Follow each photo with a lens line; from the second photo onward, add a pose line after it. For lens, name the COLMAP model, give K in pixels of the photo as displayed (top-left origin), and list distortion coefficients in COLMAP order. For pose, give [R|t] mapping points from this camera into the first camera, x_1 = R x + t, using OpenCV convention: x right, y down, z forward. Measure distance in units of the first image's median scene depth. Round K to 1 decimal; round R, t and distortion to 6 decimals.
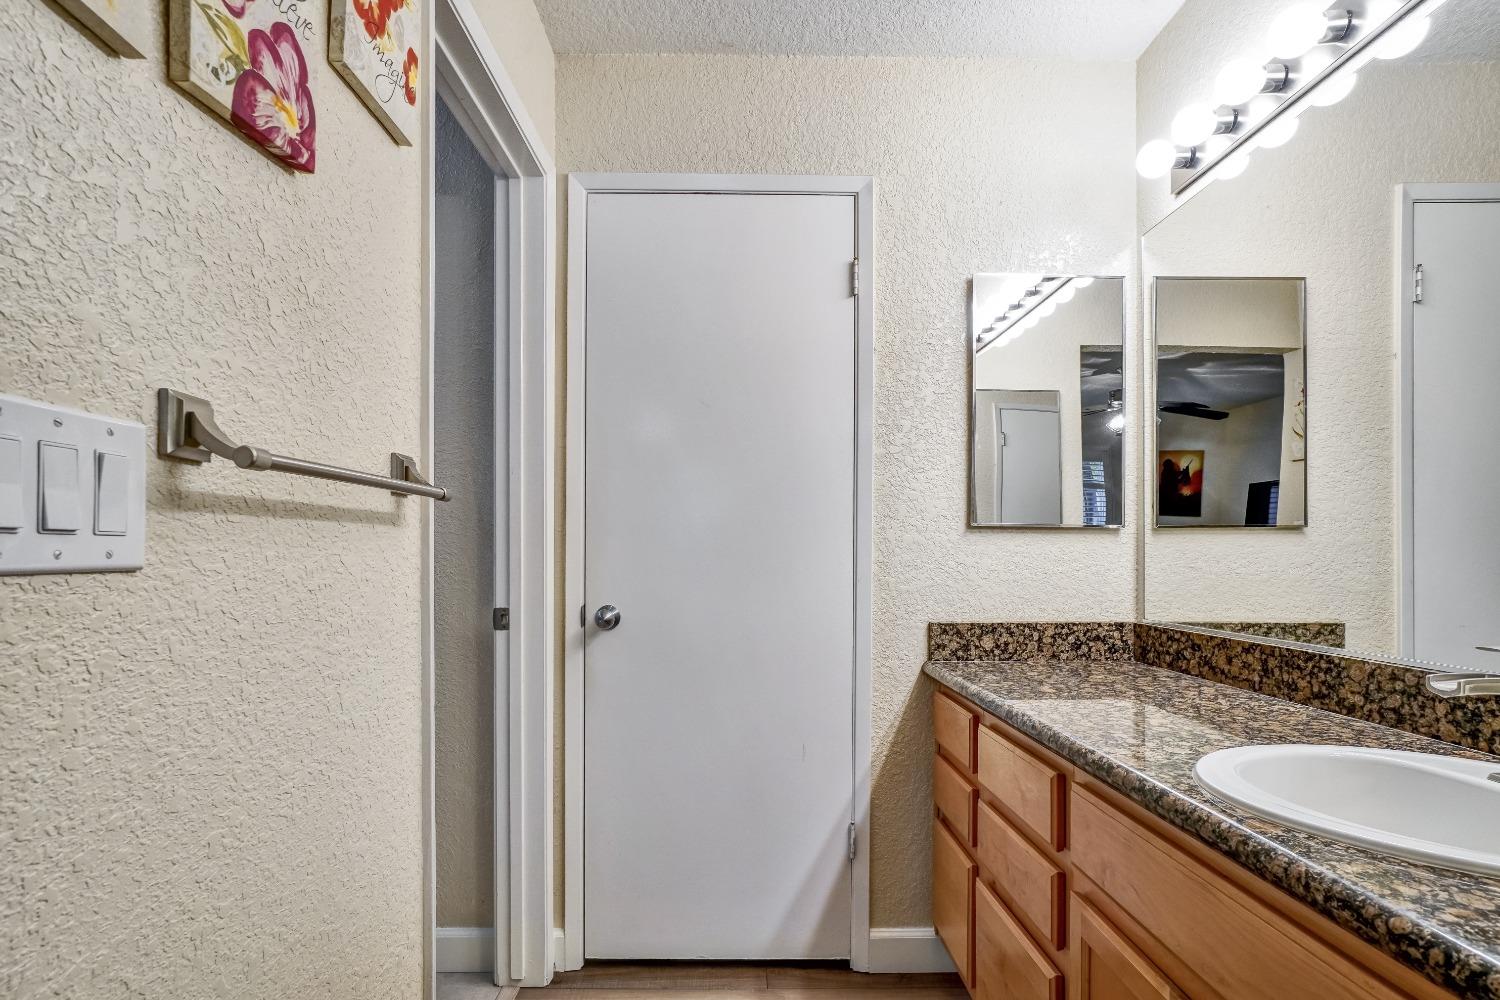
lens RADIAL K [[816.4, 0, 731.9], [0, 816.4, 553.1], [0, 0, 1]] dist [-0.000268, 0.022153]
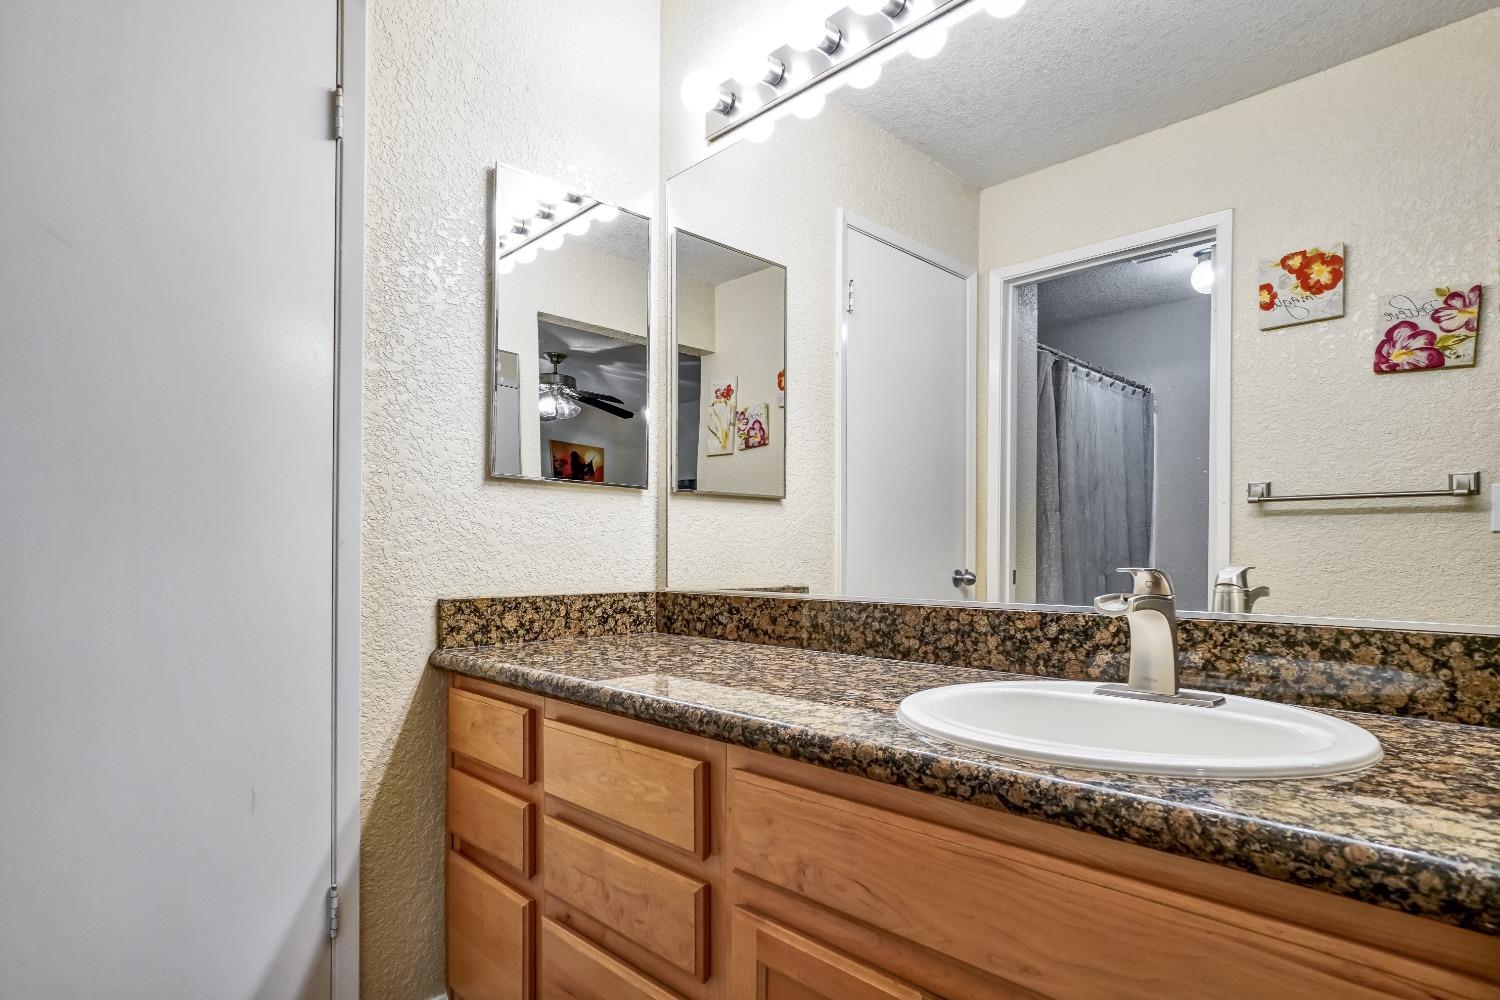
lens RADIAL K [[813.8, 0, 732.5], [0, 813.8, 559.6], [0, 0, 1]] dist [-0.022328, 0.022780]
pose [[0.732638, 0.000979, 0.680618, -0.085317], [-0.004578, 0.999983, 0.003489, 0.049873], [-0.680603, -0.005672, 0.732630, 0.289128]]
